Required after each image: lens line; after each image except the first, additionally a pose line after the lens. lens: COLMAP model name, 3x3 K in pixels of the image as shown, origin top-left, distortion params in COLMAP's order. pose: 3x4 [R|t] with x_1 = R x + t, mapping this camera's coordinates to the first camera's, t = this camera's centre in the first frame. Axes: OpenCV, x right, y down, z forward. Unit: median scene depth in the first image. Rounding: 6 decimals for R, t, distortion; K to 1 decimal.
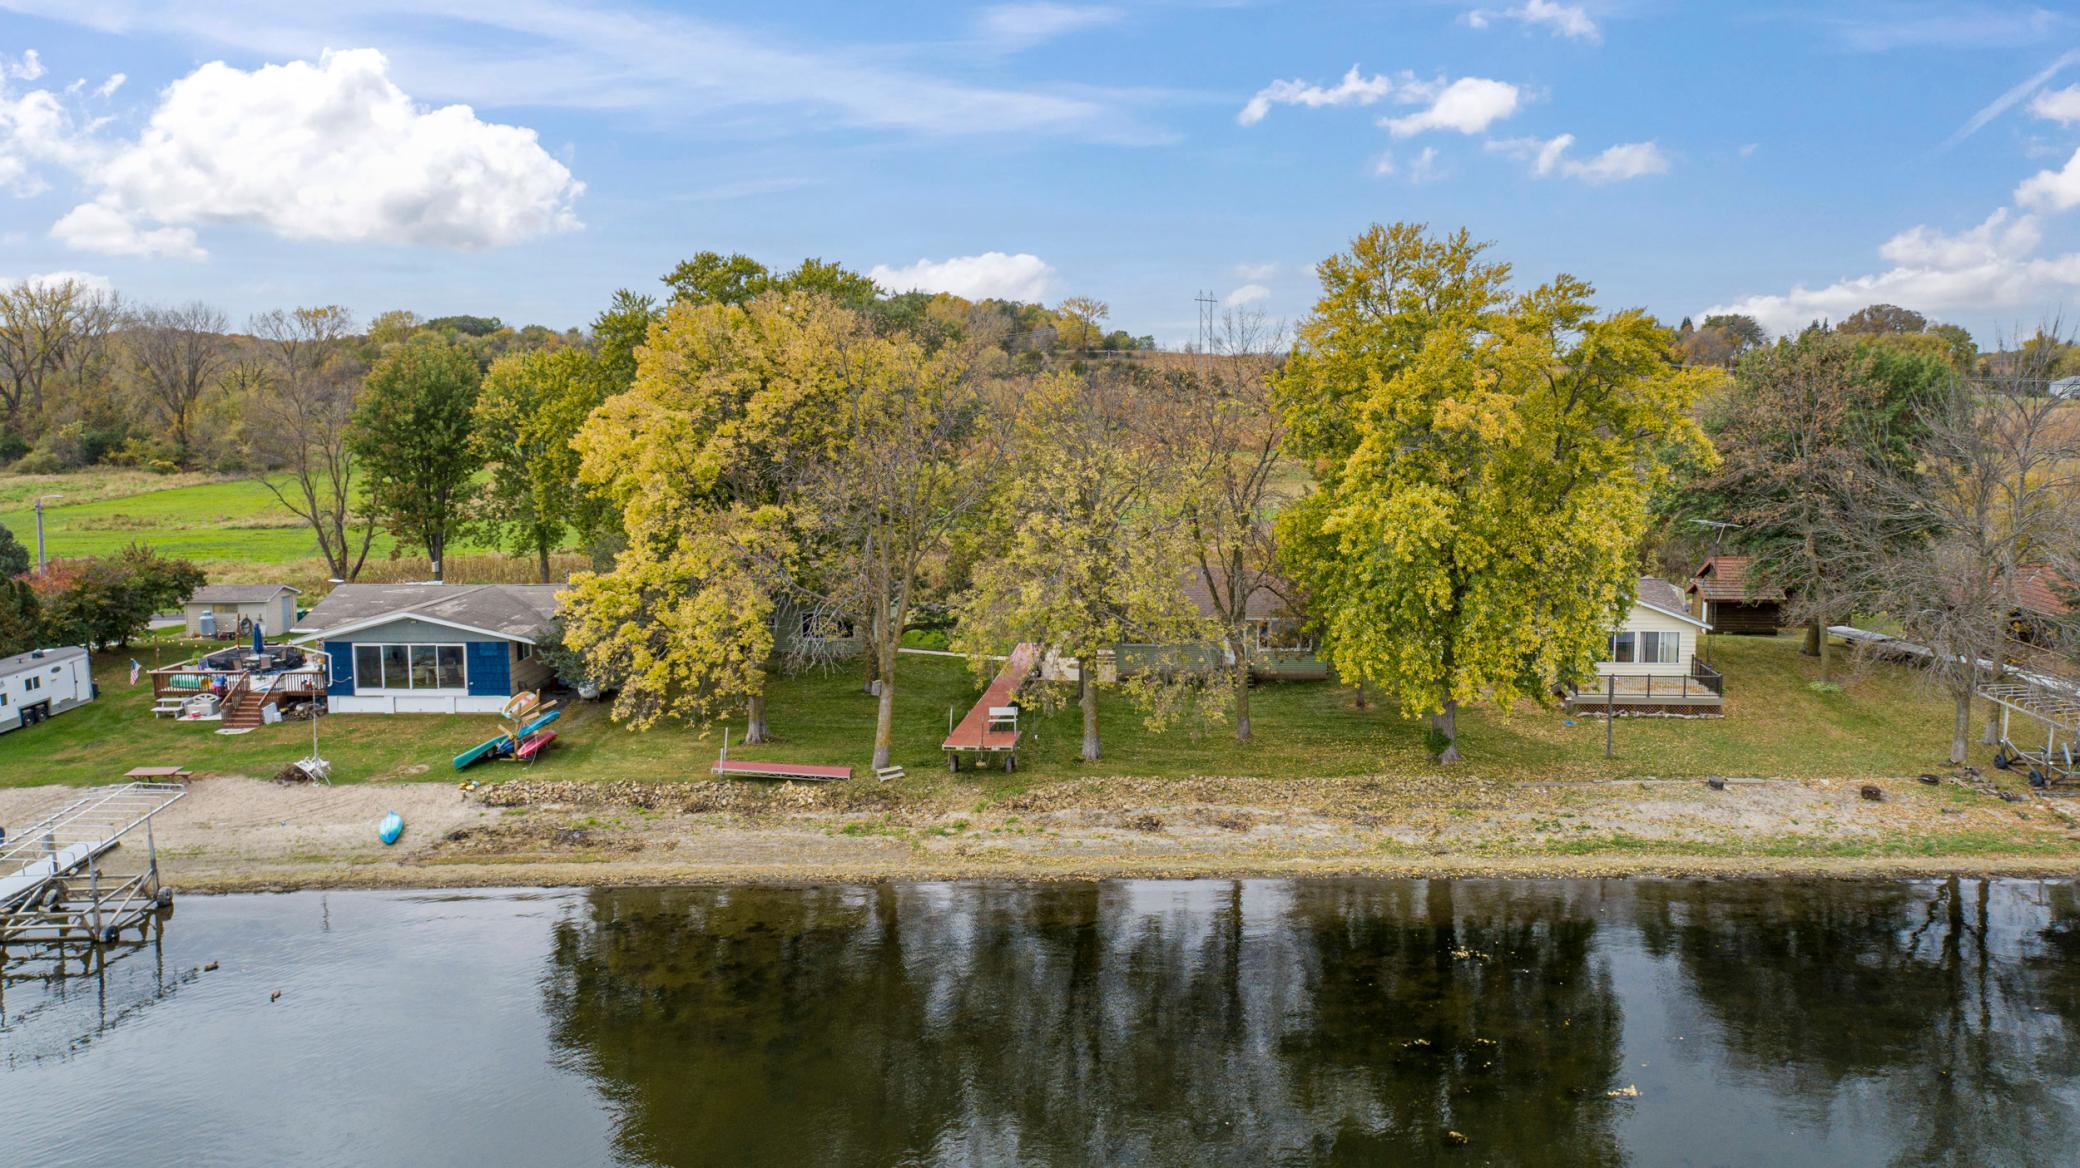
lens RADIAL K [[1442.6, 0, 1119.9], [0, 1442.6, 559.3], [0, 0, 1]] dist [-0.011321, 0.004130]
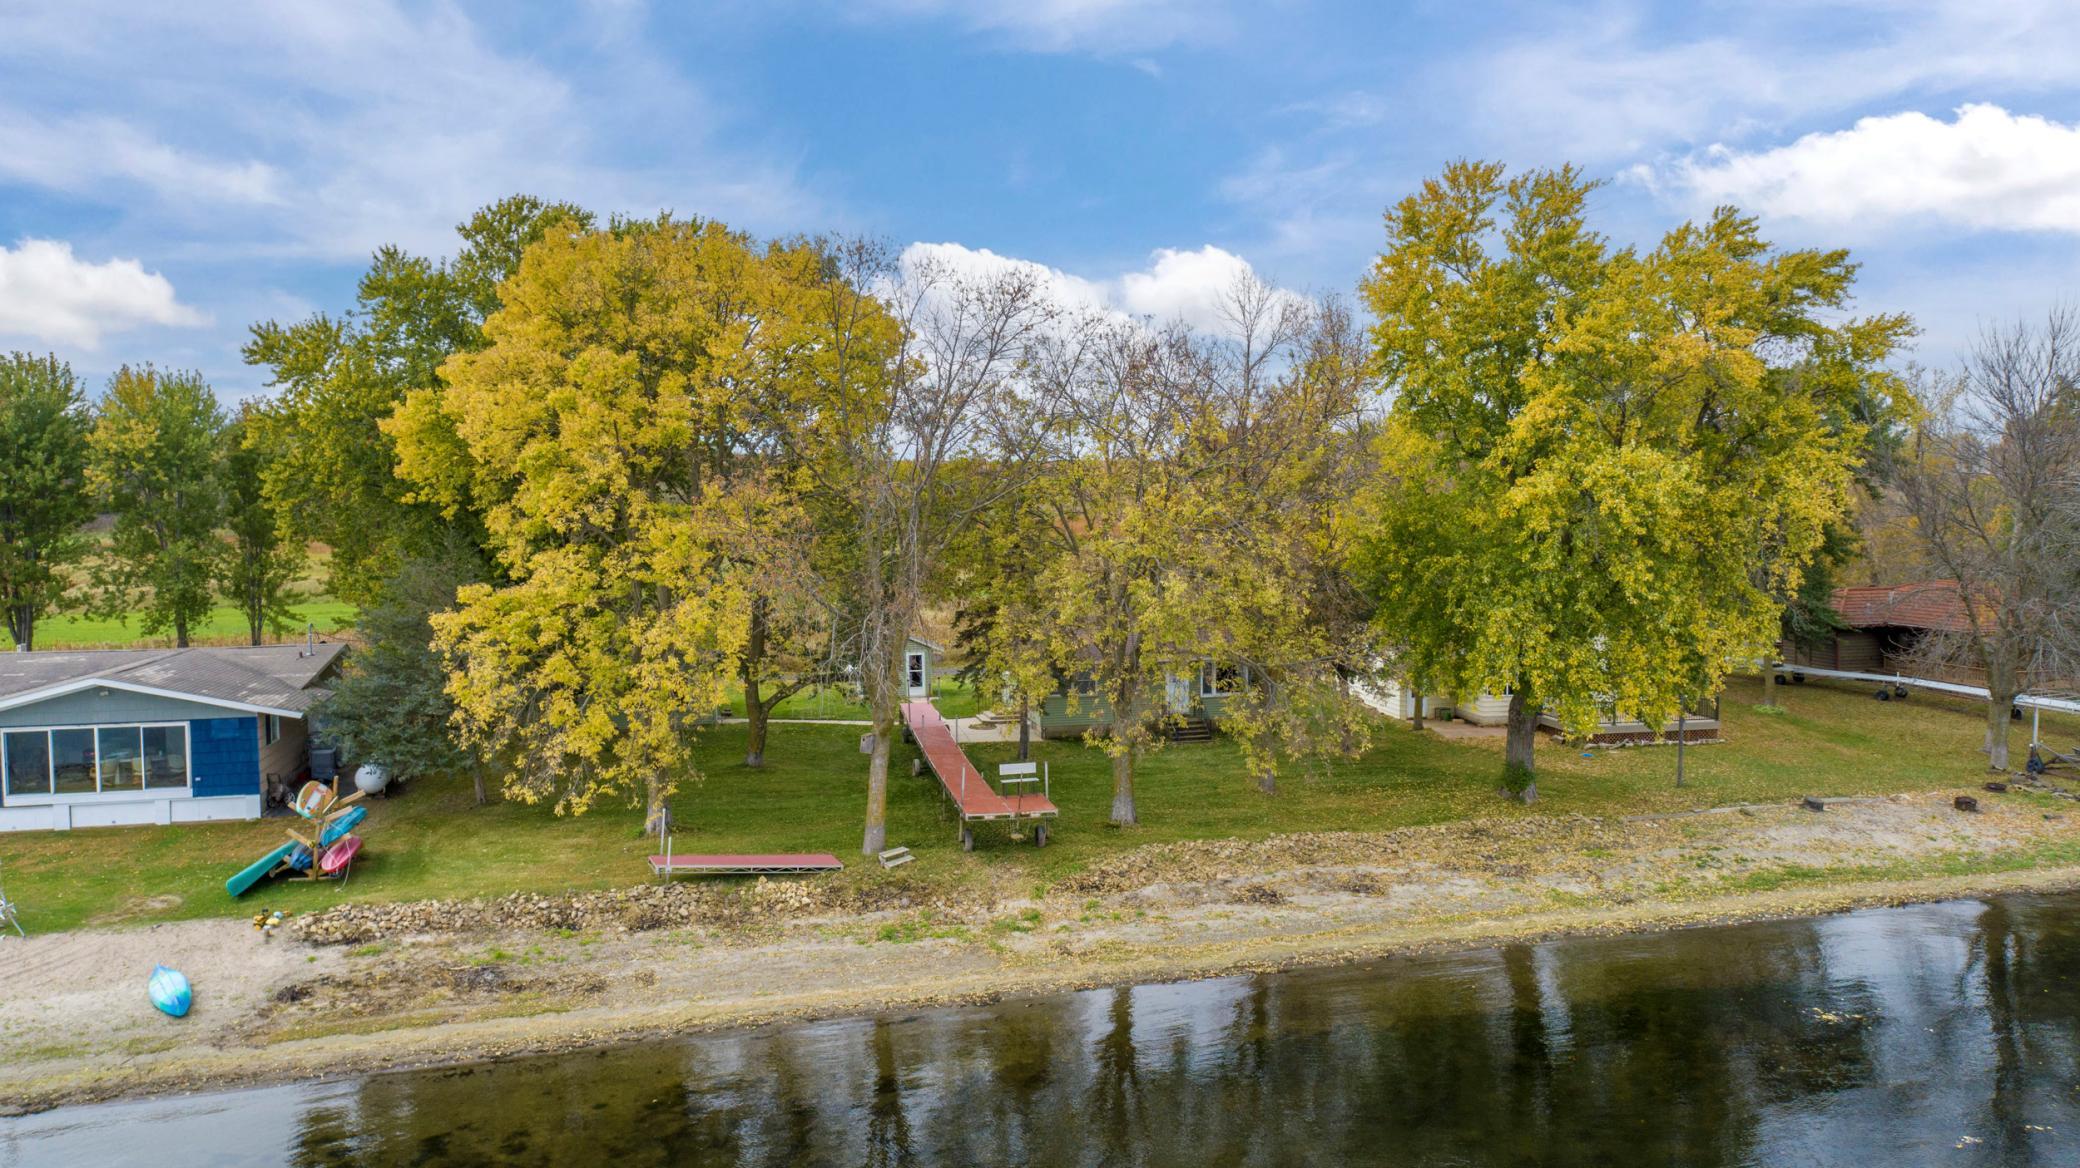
lens RADIAL K [[1405.2, 0, 1044.2], [0, 1405.2, 616.1], [0, 0, 1]] dist [-0.013584, 0.009413]
pose [[0.964191, -0.023127, 0.264197, -0.279706], [0.032897, 0.998926, -0.032615, 0.051666], [-0.263159, 0.040139, 0.963917, 0.283506]]
